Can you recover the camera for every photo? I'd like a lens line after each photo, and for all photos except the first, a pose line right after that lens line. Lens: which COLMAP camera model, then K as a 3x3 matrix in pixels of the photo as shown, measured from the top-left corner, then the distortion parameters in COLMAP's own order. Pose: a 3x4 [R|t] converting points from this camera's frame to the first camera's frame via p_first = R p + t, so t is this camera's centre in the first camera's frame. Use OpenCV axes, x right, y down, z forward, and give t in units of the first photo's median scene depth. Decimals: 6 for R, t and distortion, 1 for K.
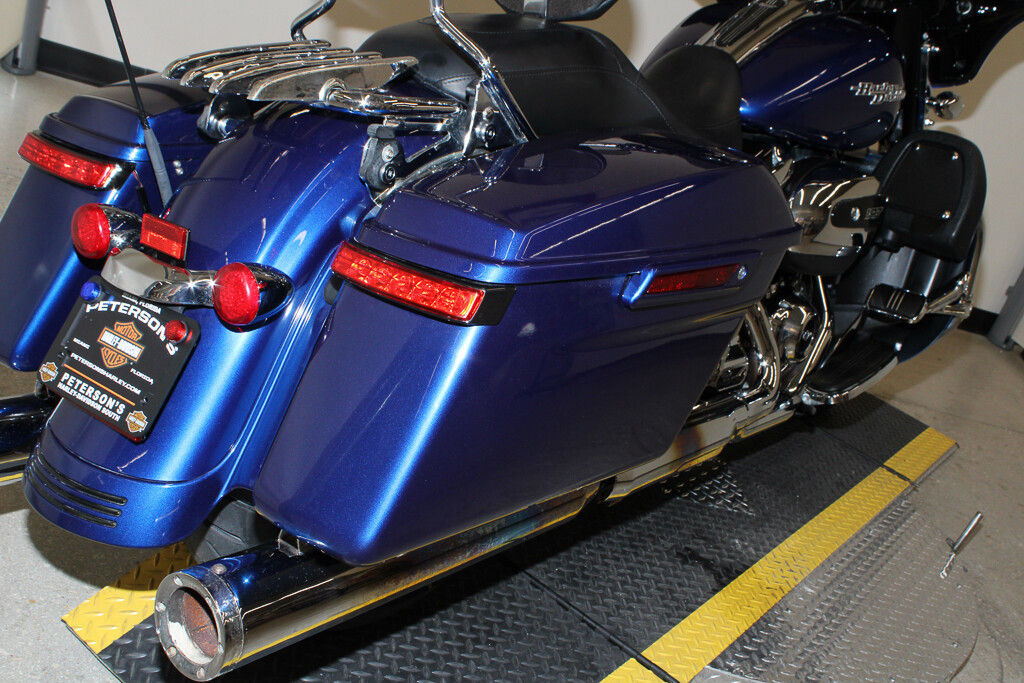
lens RADIAL K [[1147.1, 0, 505.8], [0, 1147.1, 342.9], [0, 0, 1]] dist [-0.046807, 0.000000]
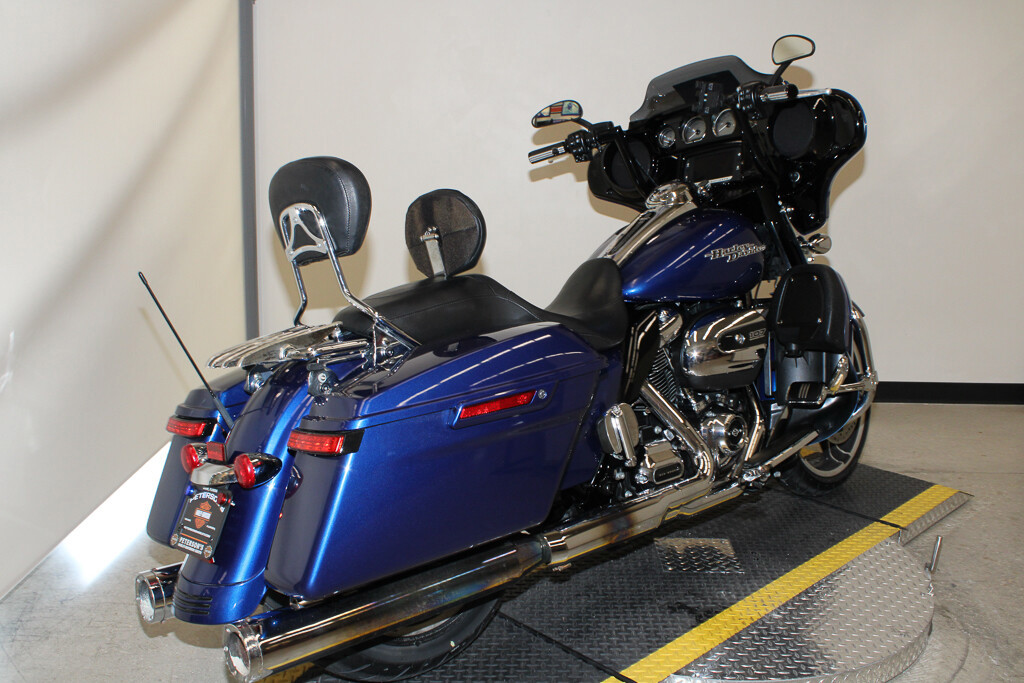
lens RADIAL K [[1016.4, 0, 518.6], [0, 1016.4, 331.6], [0, 0, 1]] dist [-0.092558, 0.000000]
pose [[0.942669, -0.256224, -0.213831, 0.328025], [0.203599, 0.949221, -0.239847, 0.125343], [0.264427, 0.182561, 0.946969, -0.255674]]
